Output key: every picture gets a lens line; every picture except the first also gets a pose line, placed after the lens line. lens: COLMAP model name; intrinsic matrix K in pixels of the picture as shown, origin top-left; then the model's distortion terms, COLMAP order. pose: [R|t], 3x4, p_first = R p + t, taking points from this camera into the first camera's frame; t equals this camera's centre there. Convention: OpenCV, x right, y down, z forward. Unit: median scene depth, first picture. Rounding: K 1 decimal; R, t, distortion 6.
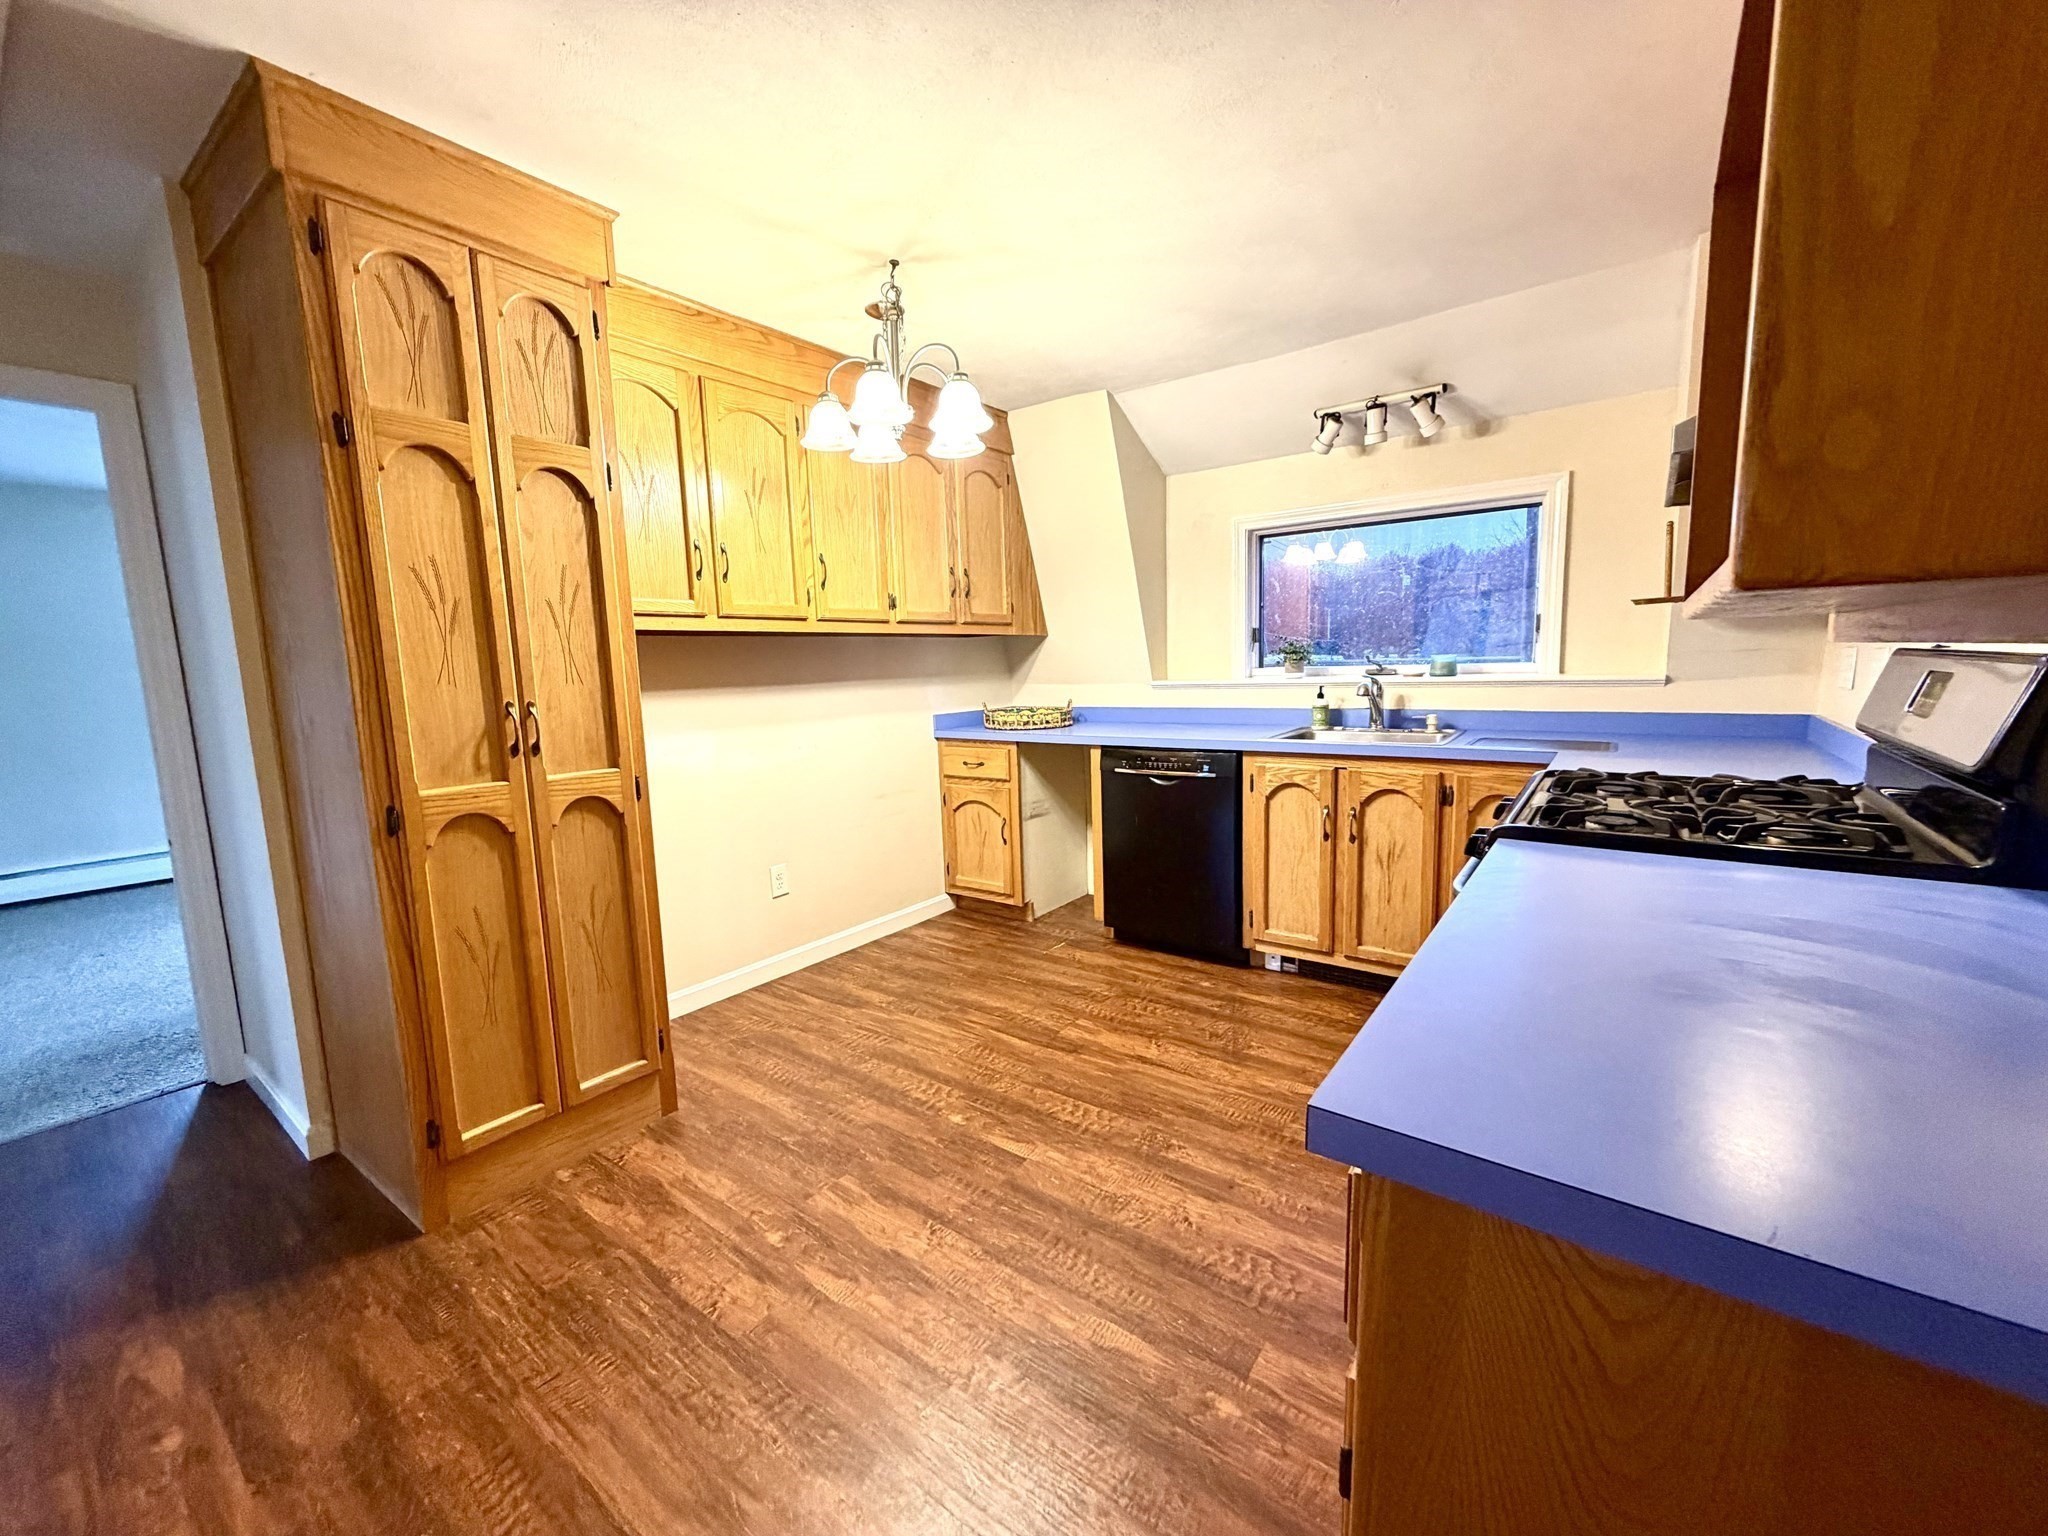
lens RADIAL K [[819.4, 0, 1029.1], [0, 819.4, 771.6], [0, 0, 1]] dist [0.000400, 0.000012]
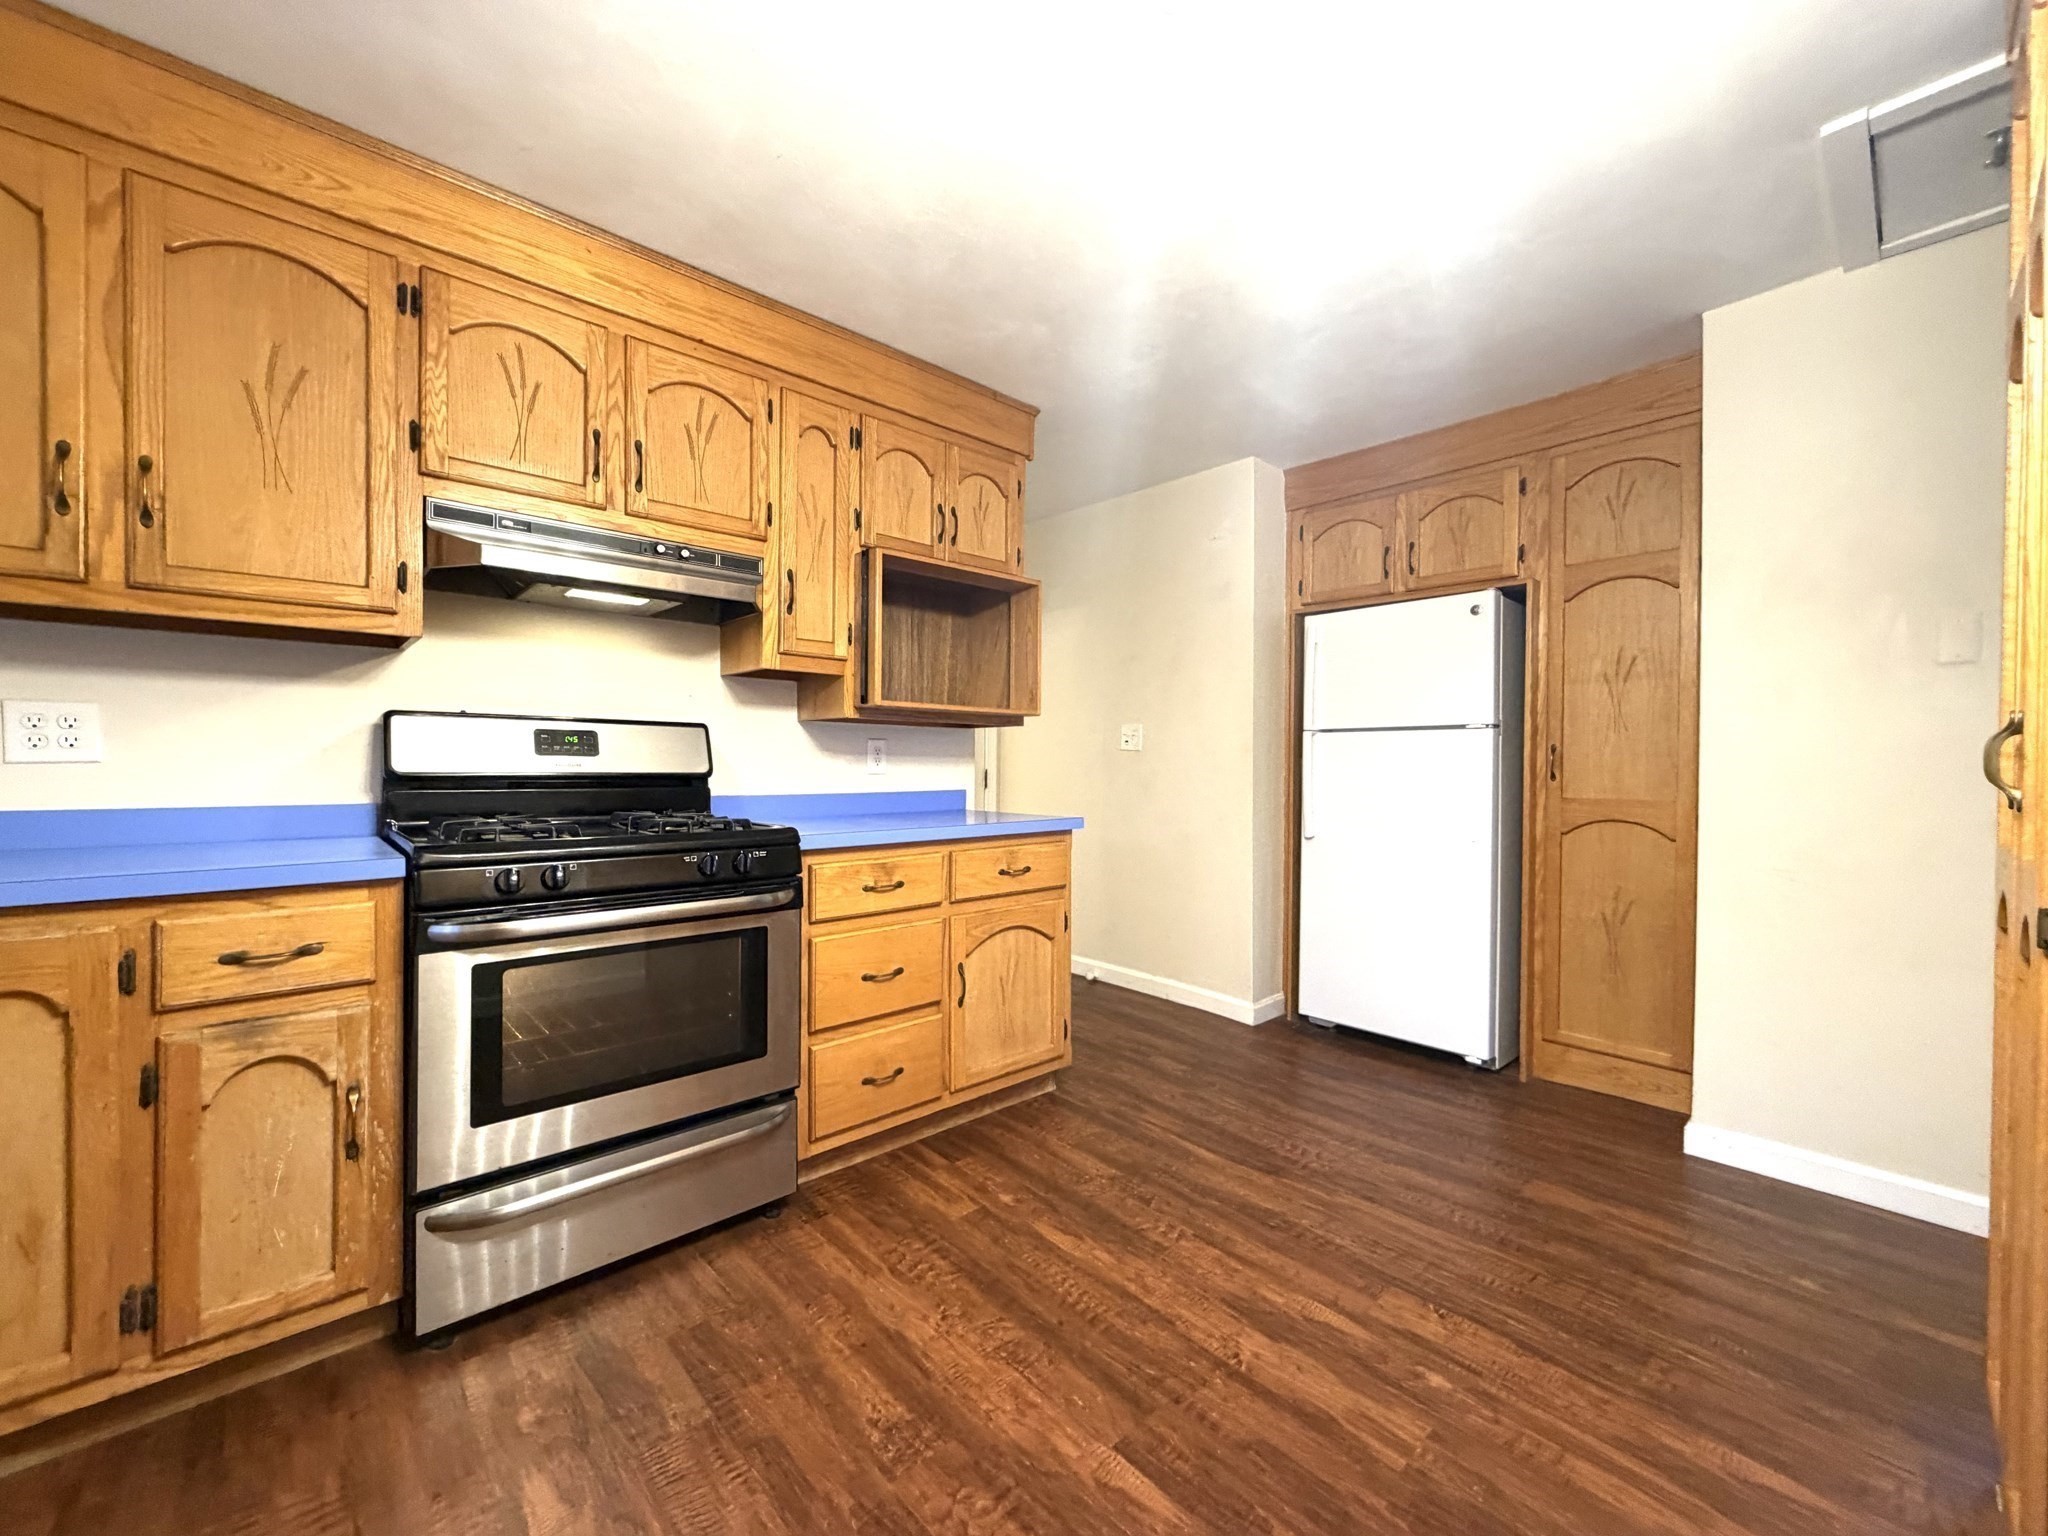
lens RADIAL K [[819.4, 0, 1022.4], [0, 819.4, 767.7], [0, 0, 1]] dist [0.000400, 0.000012]
pose [[-0.979716, 0.020635, 0.199328, -0.081424], [0.047048, 0.990567, 0.128700, -0.157505], [-0.194792, 0.135468, -0.971445, 1.764641]]
